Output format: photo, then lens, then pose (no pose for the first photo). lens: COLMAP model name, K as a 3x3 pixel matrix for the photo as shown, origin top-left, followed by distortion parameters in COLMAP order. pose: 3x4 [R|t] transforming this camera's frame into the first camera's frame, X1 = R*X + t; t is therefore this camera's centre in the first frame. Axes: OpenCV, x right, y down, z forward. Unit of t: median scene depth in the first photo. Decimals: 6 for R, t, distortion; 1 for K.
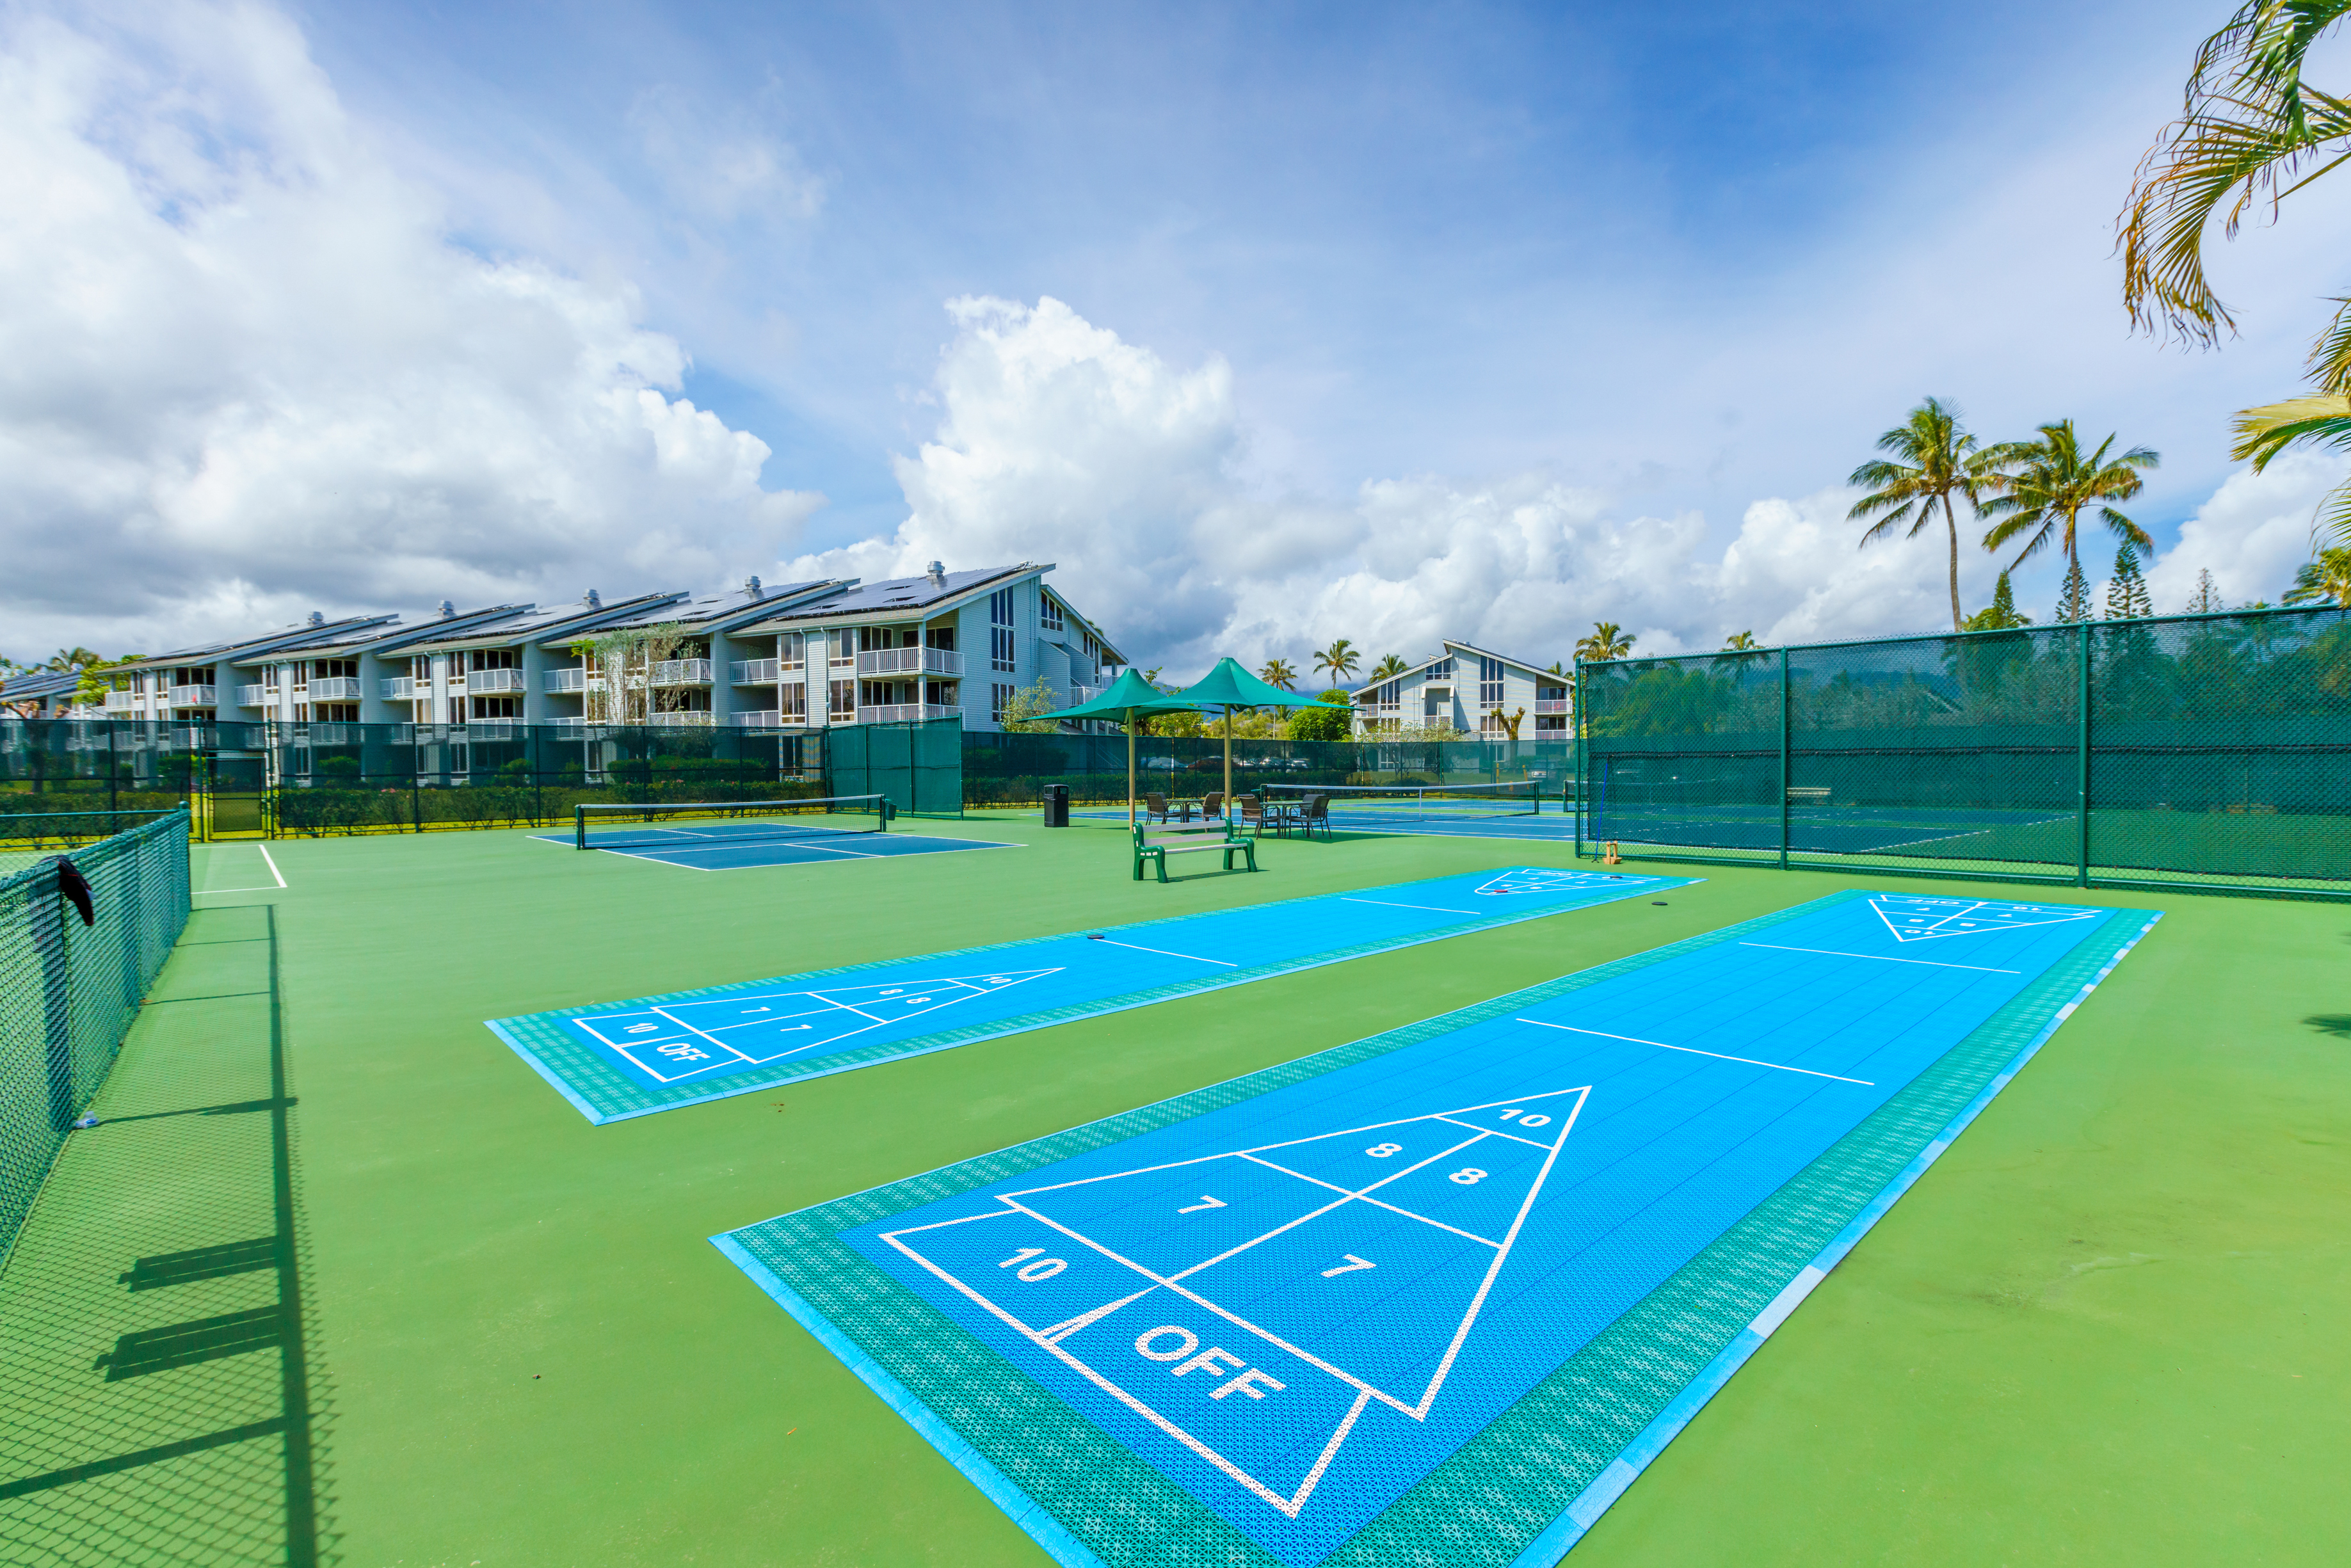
lens RADIAL K [[1063.1, 0, 1175.5], [0, 1063.1, 784.0], [0, 0, 1]] dist [0.012615, 0.000267]
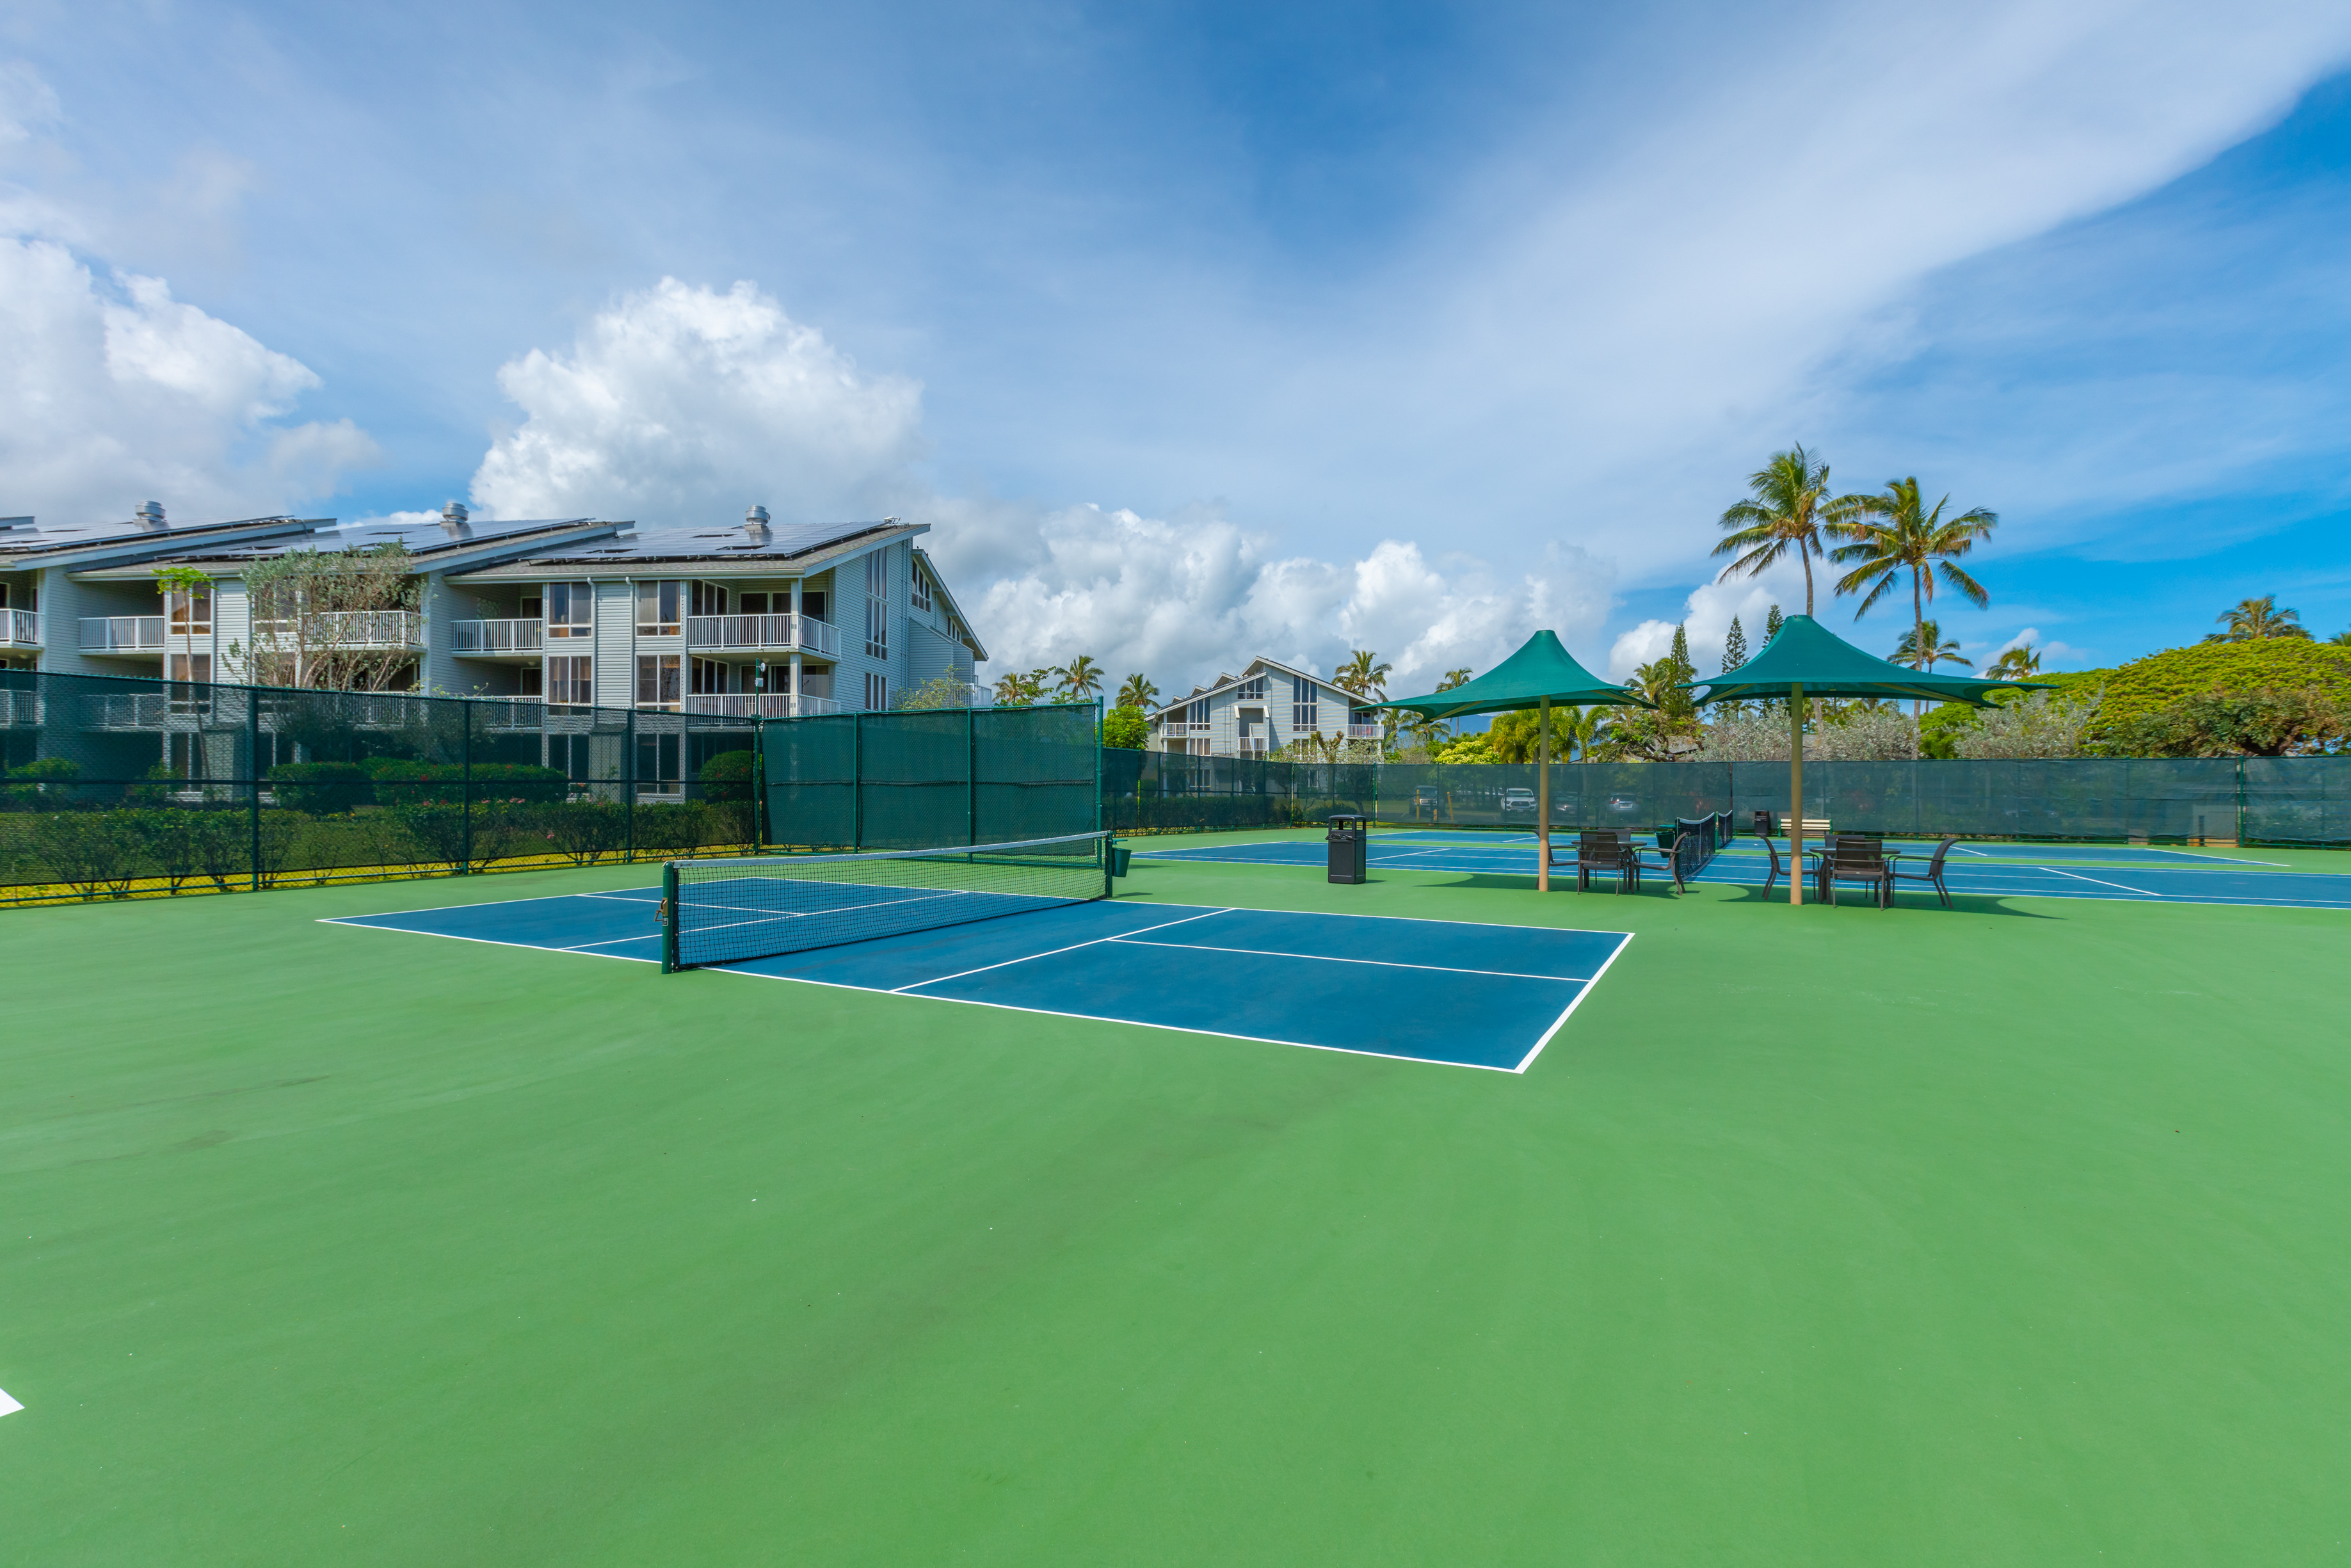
lens RADIAL K [[1063.1, 0, 1175.5], [0, 1063.1, 784.0], [0, 0, 1]] dist [0.012615, 0.000267]
pose [[0.944415, 0.015094, 0.328409, -0.200998], [-0.008012, 0.999706, -0.022906, -0.001174], [-0.328658, 0.019001, 0.944258, 0.216672]]
